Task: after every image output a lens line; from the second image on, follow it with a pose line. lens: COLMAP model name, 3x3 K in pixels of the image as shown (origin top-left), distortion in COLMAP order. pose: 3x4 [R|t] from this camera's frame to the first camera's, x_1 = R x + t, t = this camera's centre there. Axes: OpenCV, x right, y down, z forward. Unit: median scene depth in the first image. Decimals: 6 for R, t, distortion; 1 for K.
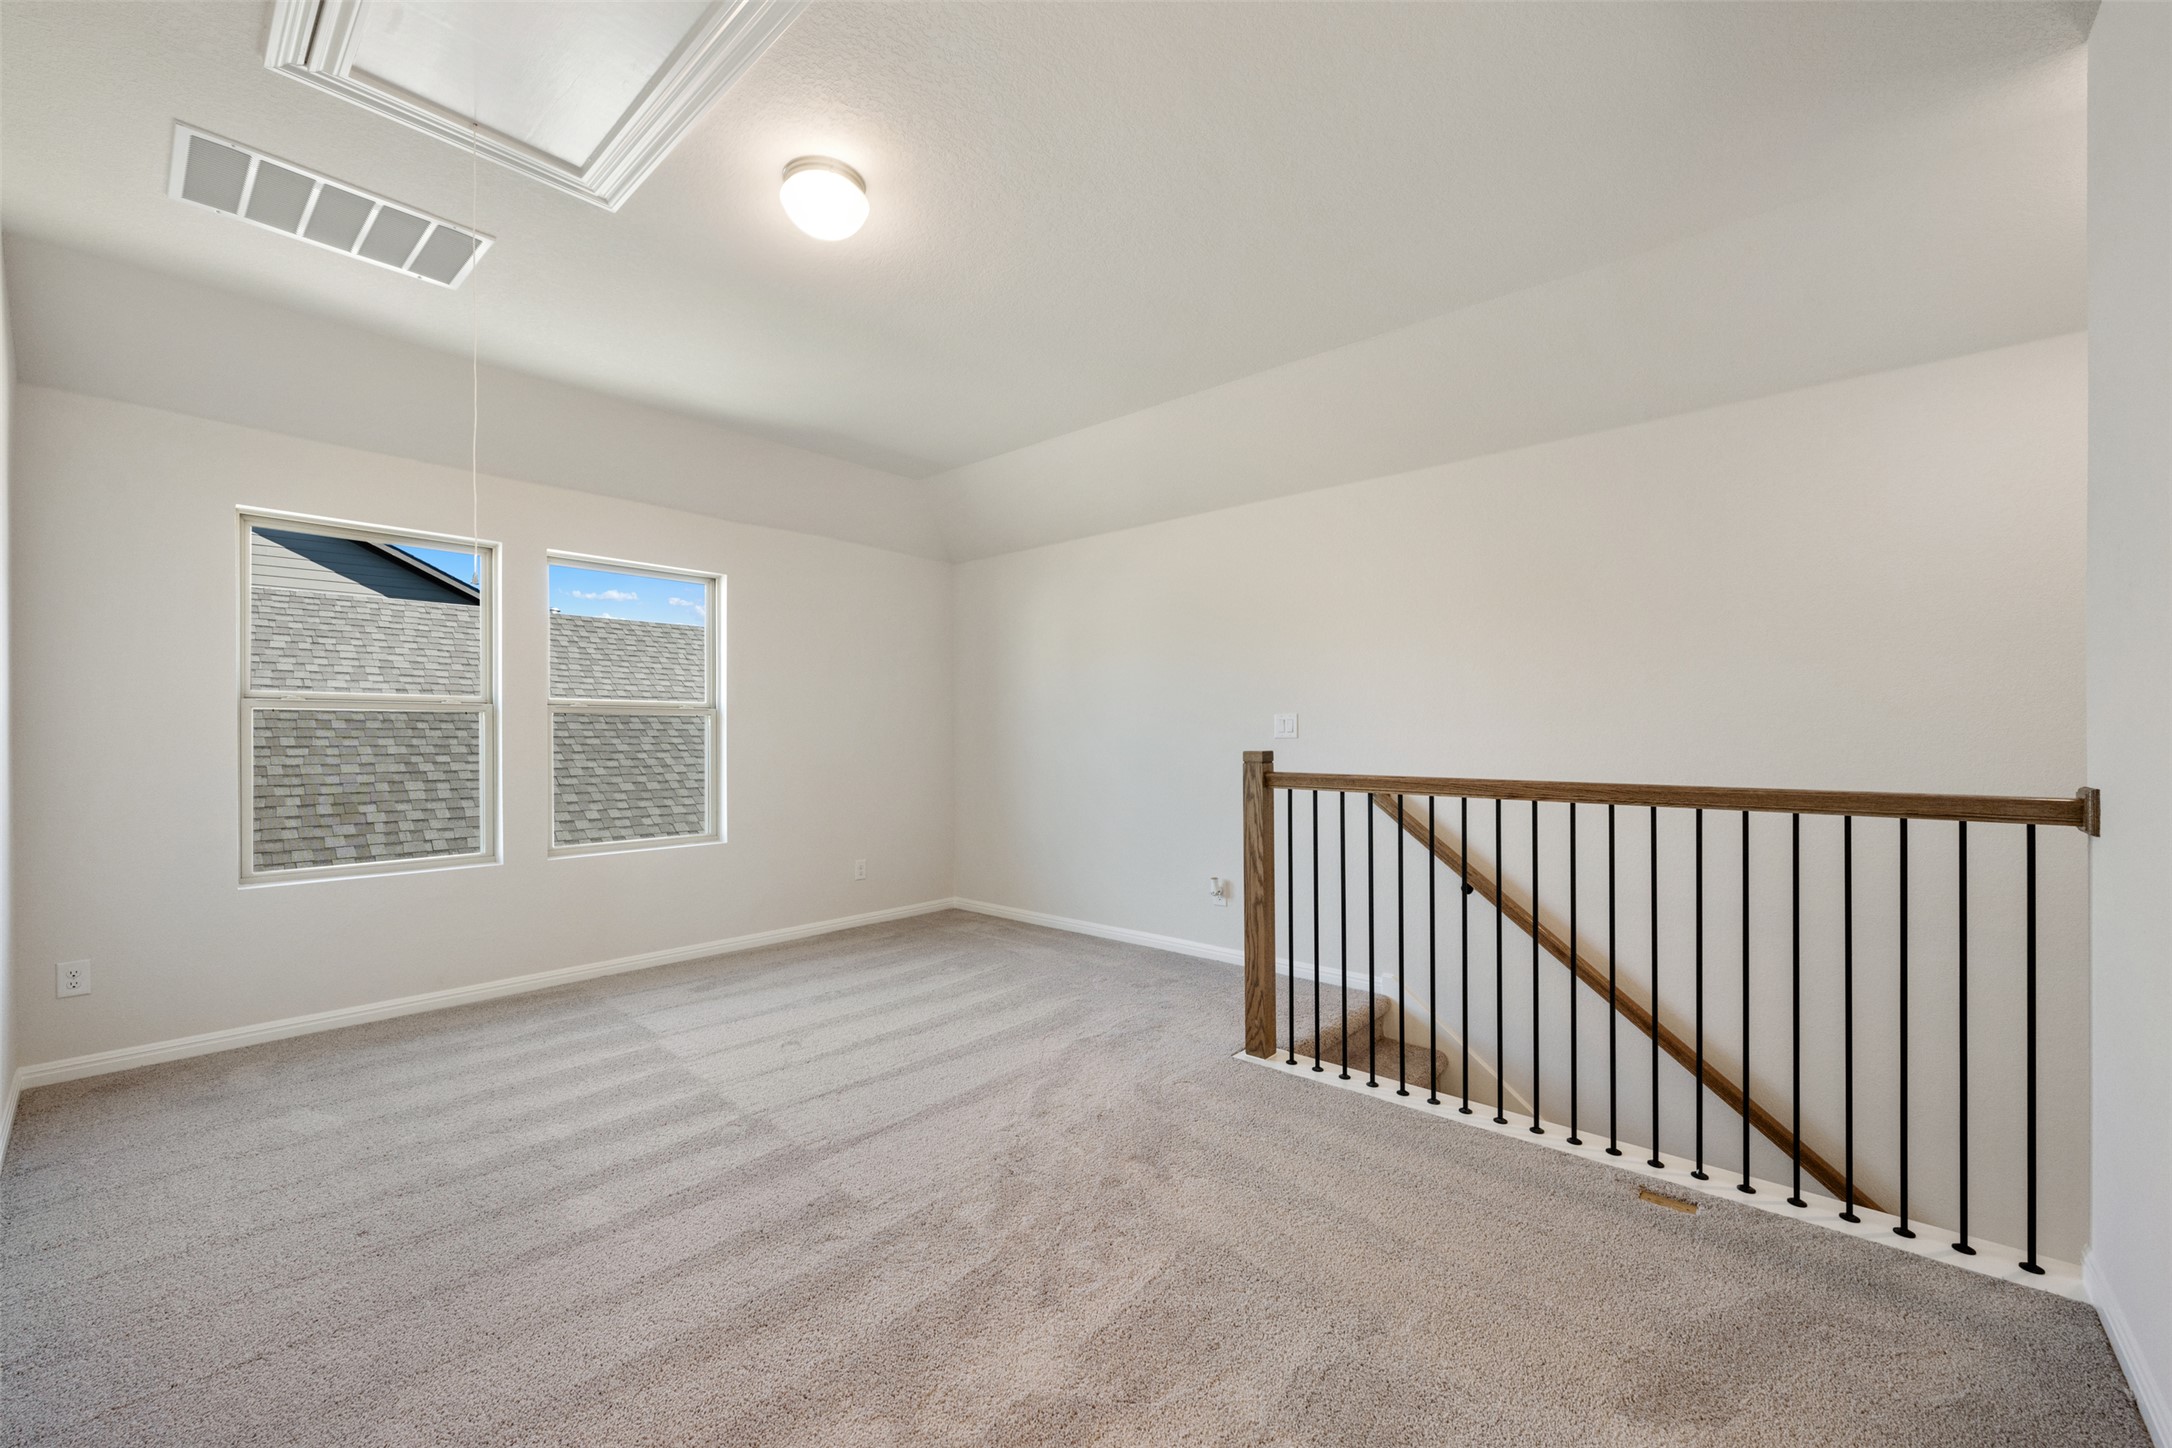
lens RADIAL K [[862.8, 0, 1079.0], [0, 862.8, 731.6], [0, 0, 1]] dist [-0.001250, -0.000102]
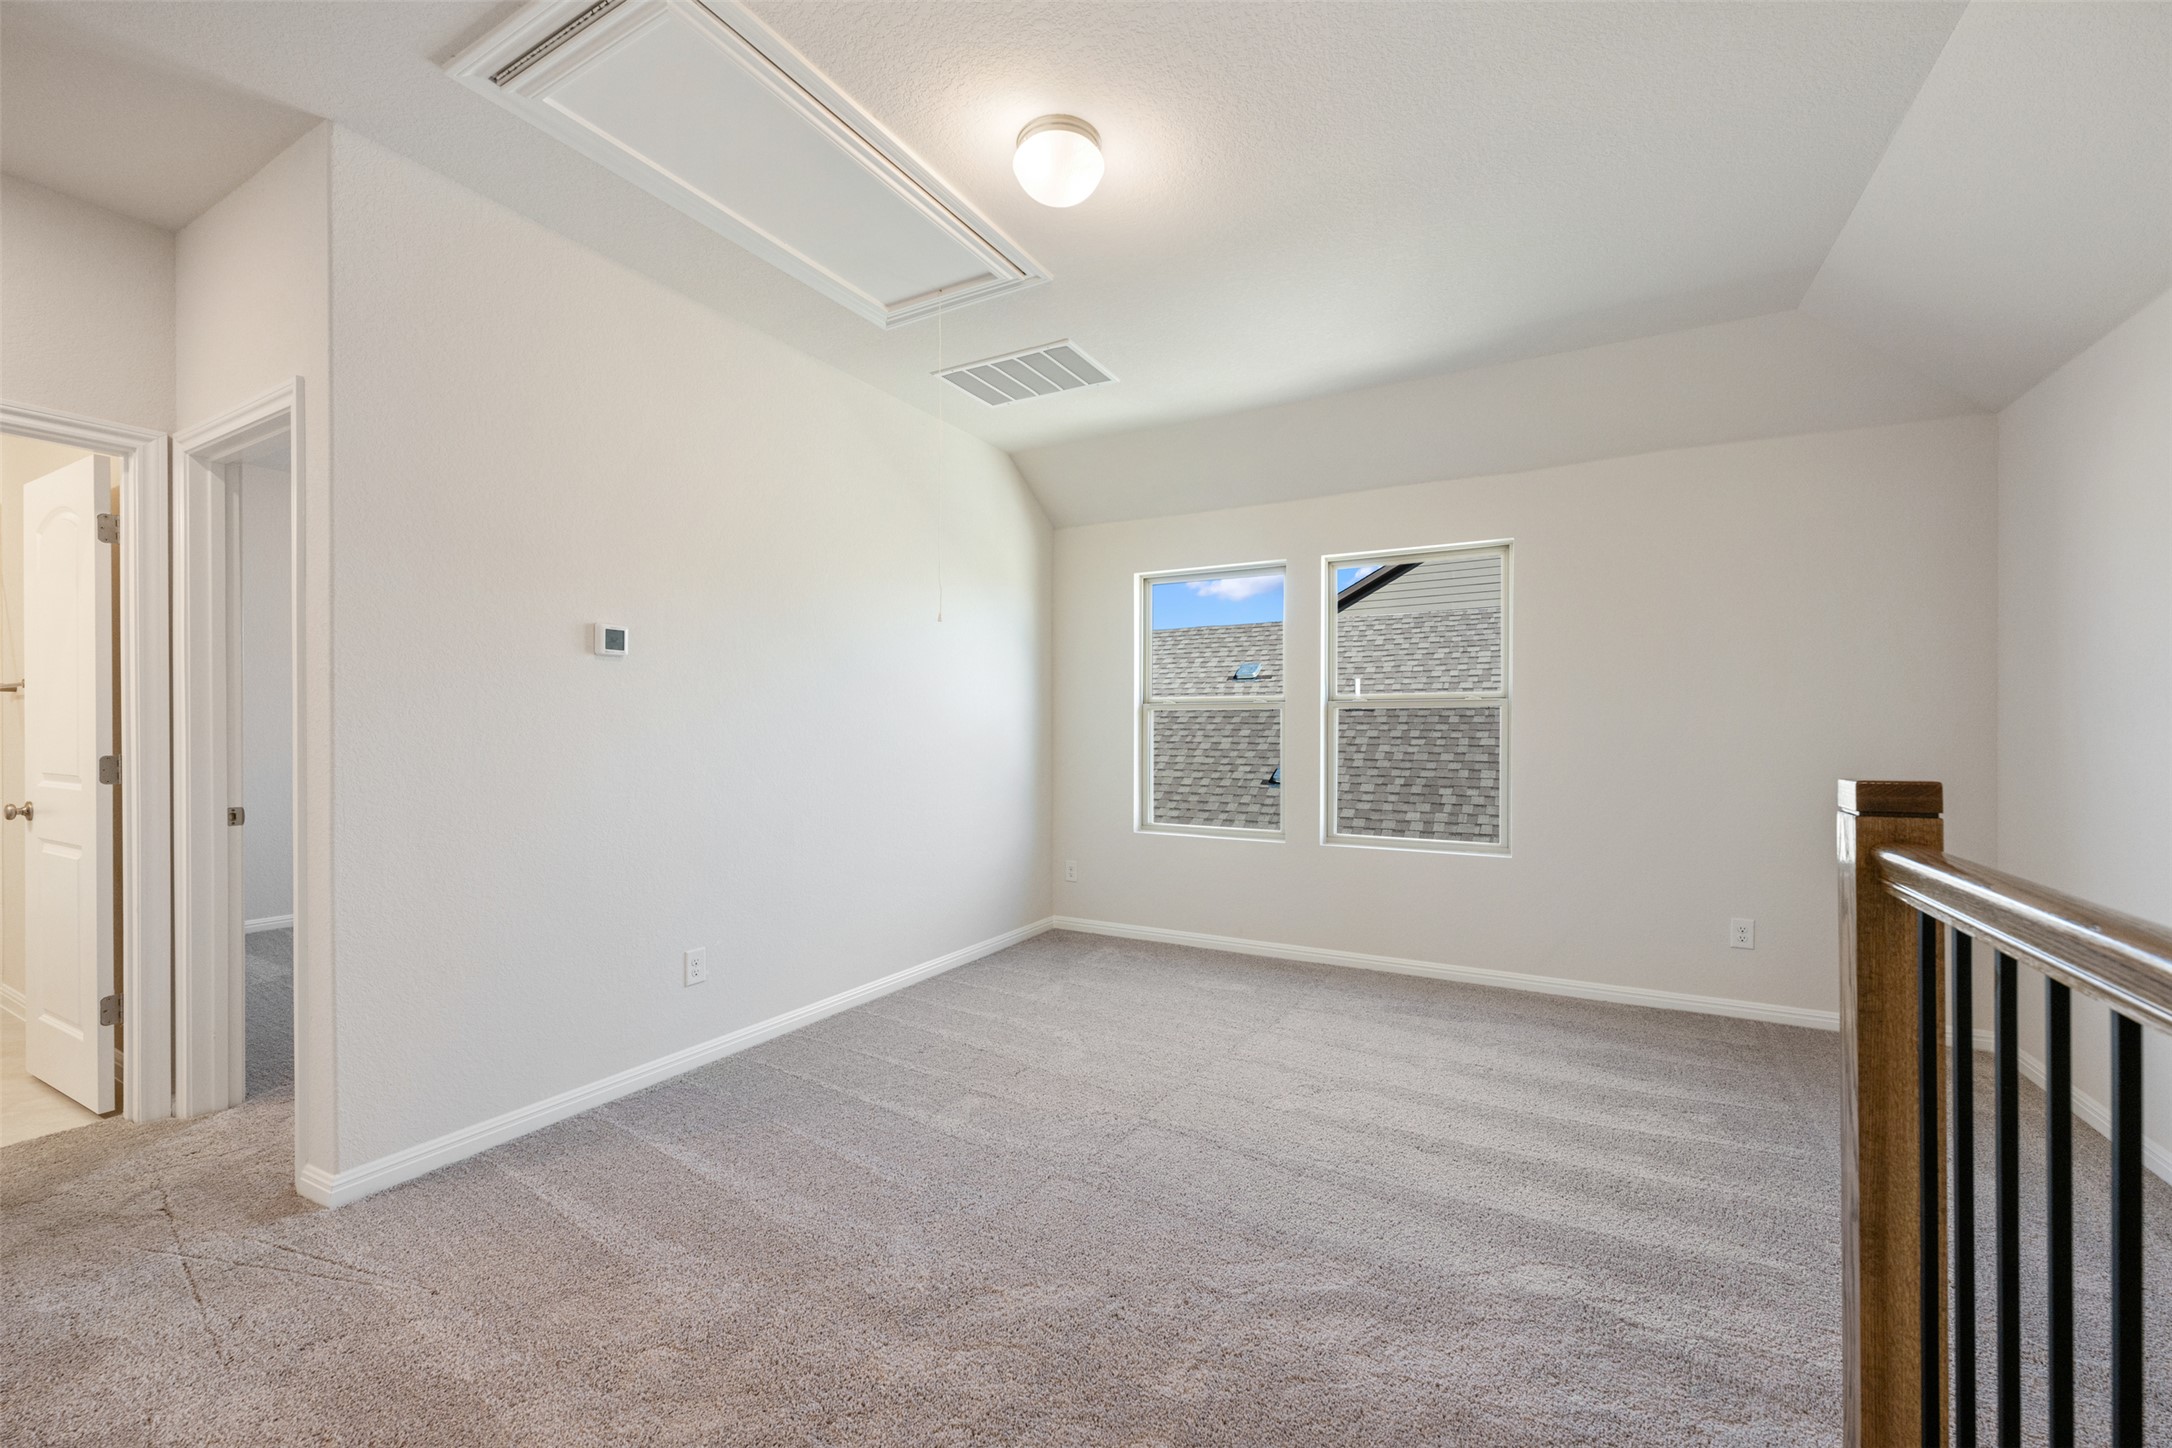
lens RADIAL K [[861.8, 0, 1082.9], [0, 861.8, 724.4], [0, 0, 1]] dist [-0.001303, 0.000083]
pose [[0.220261, -0.002450, -0.975438, 0.254784], [0.001846, 0.999996, -0.002095, 0.000153], [0.975439, -0.001339, 0.220264, 0.328556]]
